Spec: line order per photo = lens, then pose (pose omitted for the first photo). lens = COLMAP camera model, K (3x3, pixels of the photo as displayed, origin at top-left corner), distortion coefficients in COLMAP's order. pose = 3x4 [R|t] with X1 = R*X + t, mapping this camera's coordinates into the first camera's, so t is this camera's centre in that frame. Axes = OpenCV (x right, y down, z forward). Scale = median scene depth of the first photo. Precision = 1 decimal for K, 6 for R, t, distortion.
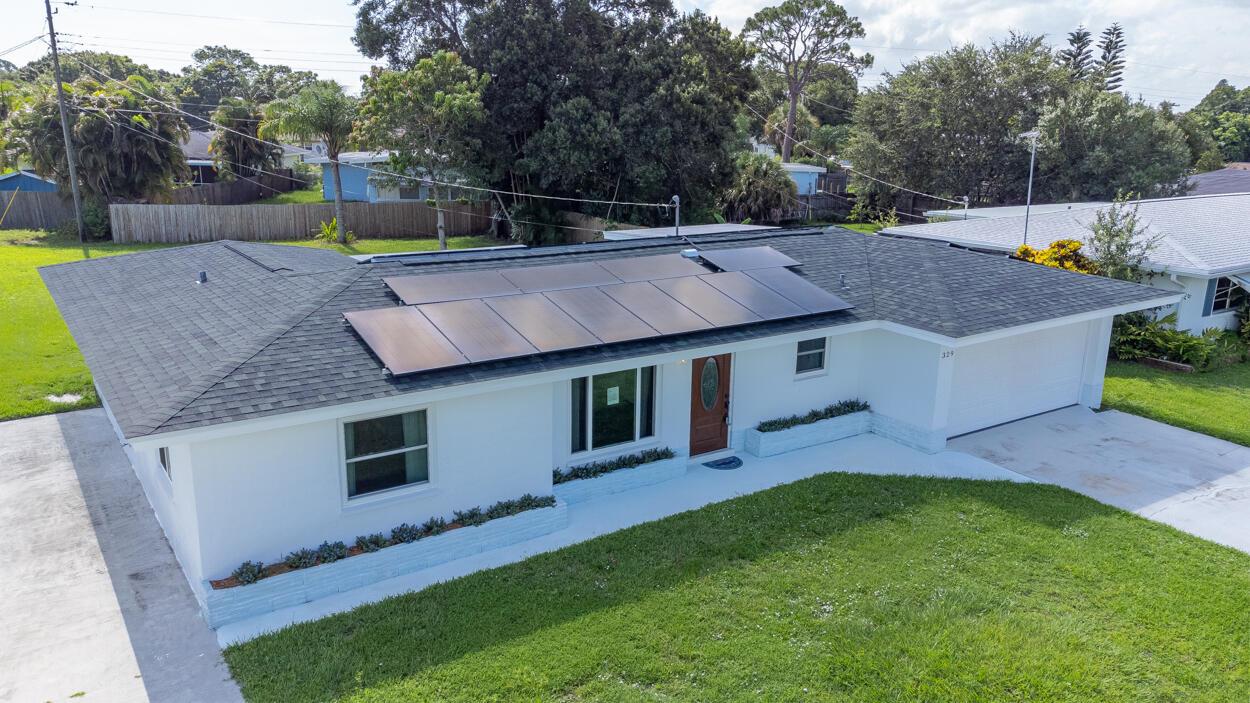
lens RADIAL K [[935.6, 0, 634.1], [0, 935.6, 348.8], [0, 0, 1]] dist [0.042156, 0.030084]
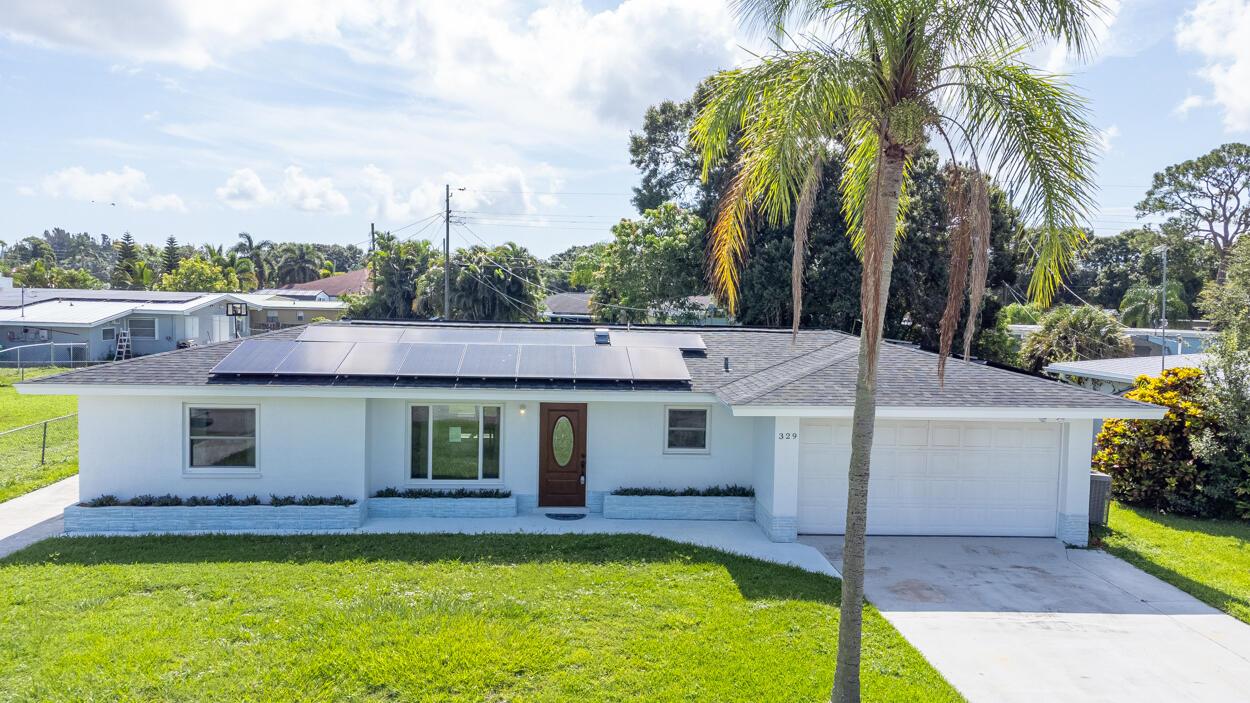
lens RADIAL K [[935.6, 0, 627.1], [0, 935.6, 352.7], [0, 0, 1]] dist [0.042156, 0.030084]
pose [[0.856806, 0.033008, -0.514582, 0.735351], [-0.129515, 0.979733, -0.152804, 0.097237], [0.499109, 0.197569, 0.843716, 0.089312]]
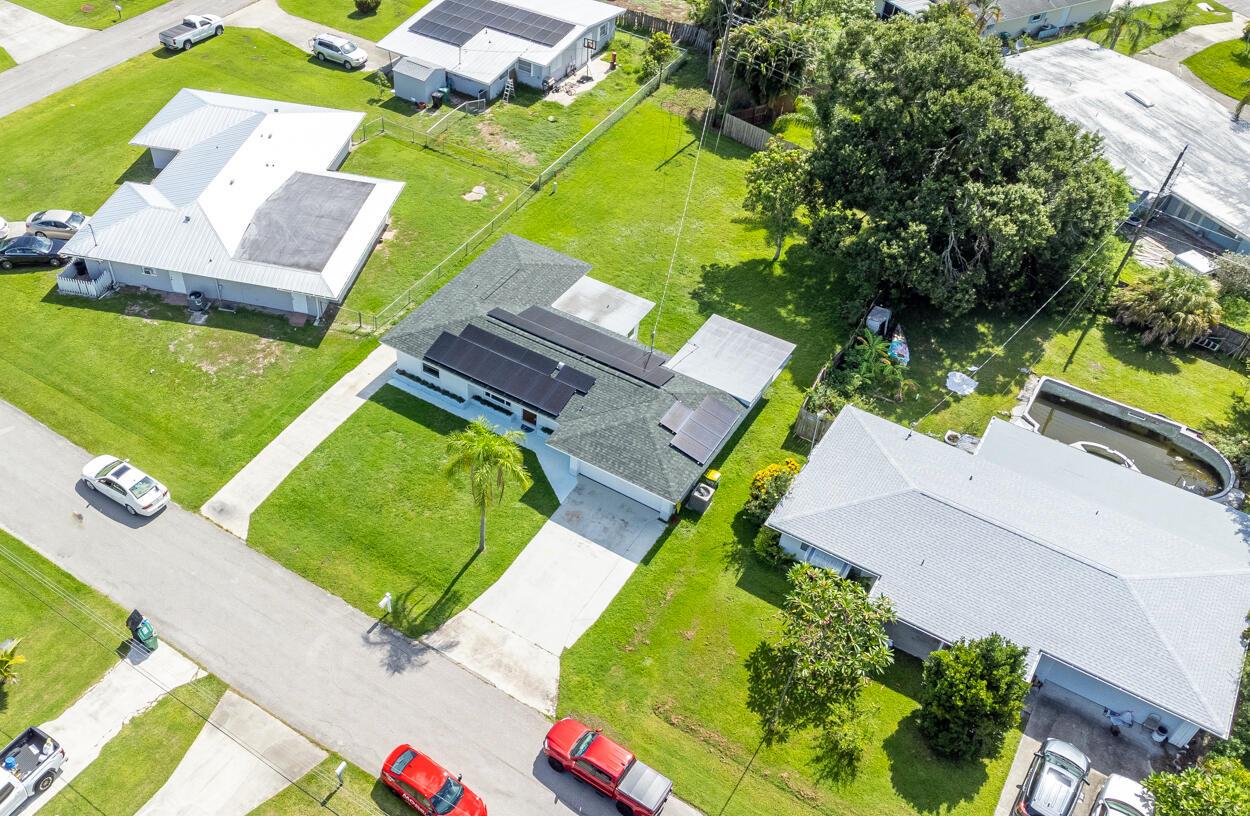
lens RADIAL K [[1096.3, 0, 504.3], [0, 1096.3, 419.4], [0, 0, 1]] dist [0.035469, 0.013898]
pose [[0.357080, 0.629180, -0.690381, 2.632221], [-0.225187, 0.775293, 0.590094, -2.083072], [0.906523, -0.055246, 0.418525, -0.590414]]
